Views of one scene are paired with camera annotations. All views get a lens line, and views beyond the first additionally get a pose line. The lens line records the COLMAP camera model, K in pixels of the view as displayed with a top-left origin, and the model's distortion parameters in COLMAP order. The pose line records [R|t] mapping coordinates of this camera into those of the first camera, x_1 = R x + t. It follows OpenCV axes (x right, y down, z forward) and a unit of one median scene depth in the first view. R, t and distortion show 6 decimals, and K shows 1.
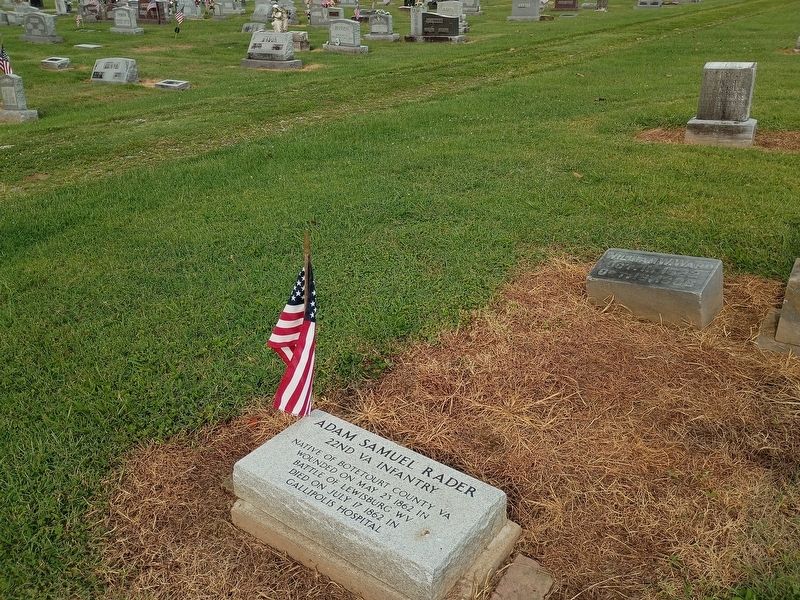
lens RADIAL K [[695.7, 0, 400.0], [0, 695.7, 300.6], [0, 0, 1]] dist [0.004856, -0.001385]
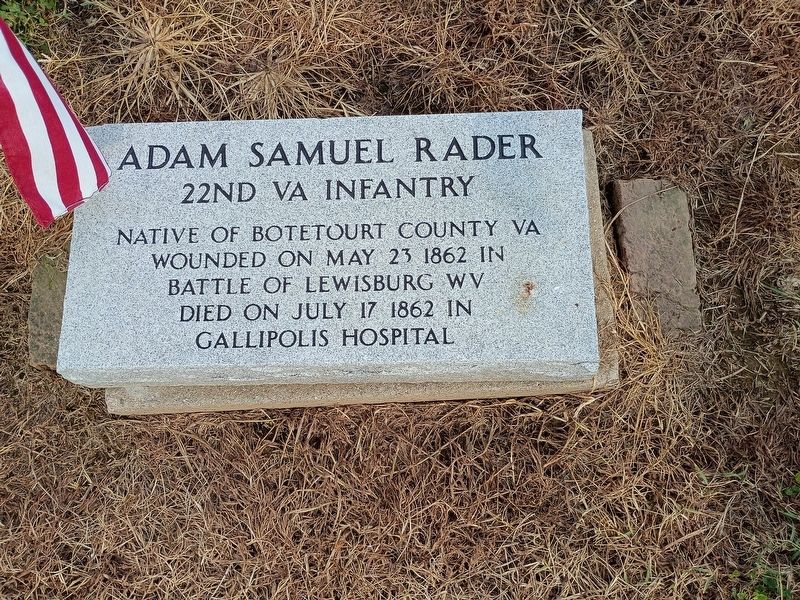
lens RADIAL K [[695.7, 0, 397.9], [0, 695.7, 301.7], [0, 0, 1]] dist [0.004856, -0.001385]
pose [[0.799439, -0.588808, 0.119177, -0.094489], [0.286286, 0.547807, 0.786096, -0.079642], [-0.528146, -0.594317, 0.606506, 0.665167]]
